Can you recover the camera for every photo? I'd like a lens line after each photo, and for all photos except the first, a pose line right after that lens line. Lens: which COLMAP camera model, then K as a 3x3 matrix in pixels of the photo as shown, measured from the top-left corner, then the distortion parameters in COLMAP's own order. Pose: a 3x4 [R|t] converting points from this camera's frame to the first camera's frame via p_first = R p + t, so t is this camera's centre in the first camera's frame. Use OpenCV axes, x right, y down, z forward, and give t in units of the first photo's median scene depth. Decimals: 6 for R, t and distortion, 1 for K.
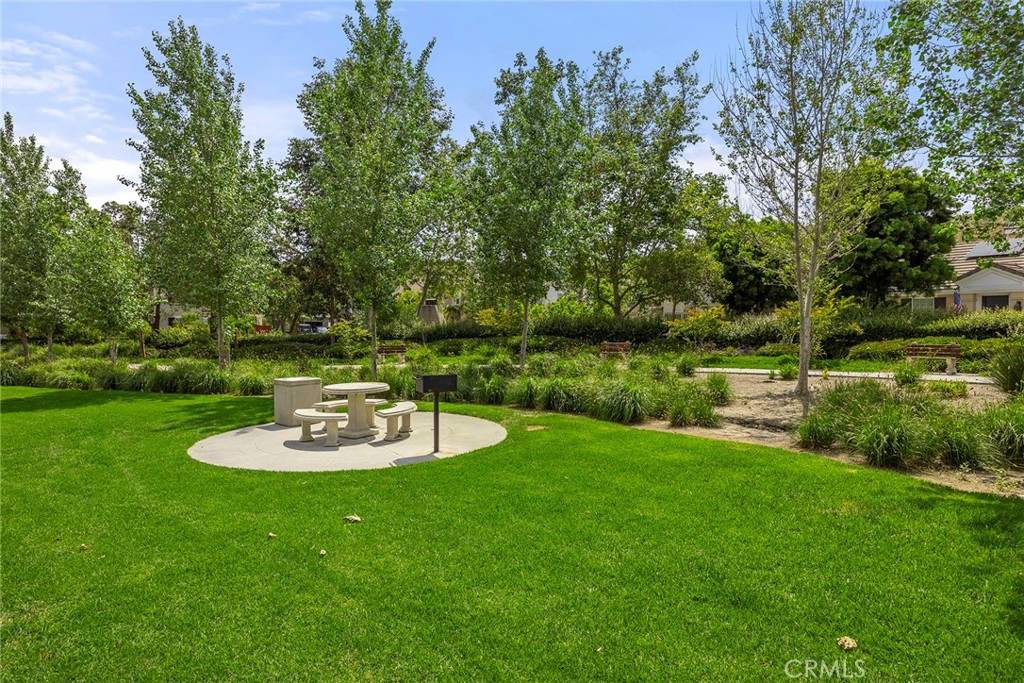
lens RADIAL K [[569.5, 0, 512.7], [0, 569.5, 342.1], [0, 0, 1]] dist [-0.001883, -0.000394]
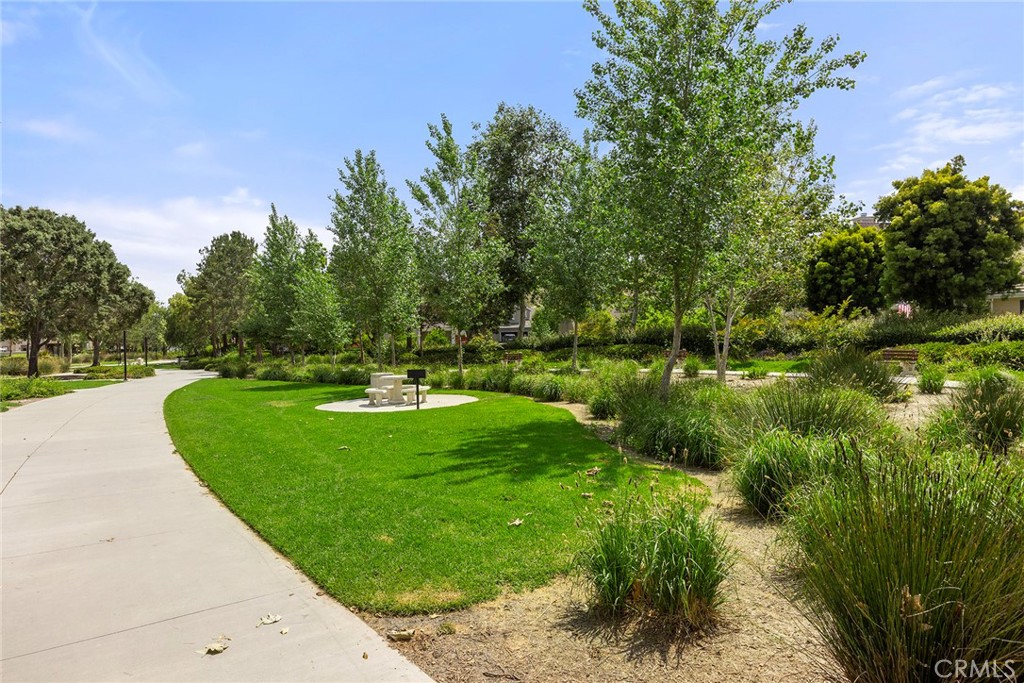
lens RADIAL K [[626.6, 0, 511.3], [0, 626.6, 345.2], [0, 0, 1]] dist [0.001697, 0.000413]
pose [[0.921360, -0.014233, -0.388449, 0.399909], [0.012403, 0.999897, -0.007219, -0.004374], [0.388512, 0.001834, 0.921442, -0.359289]]
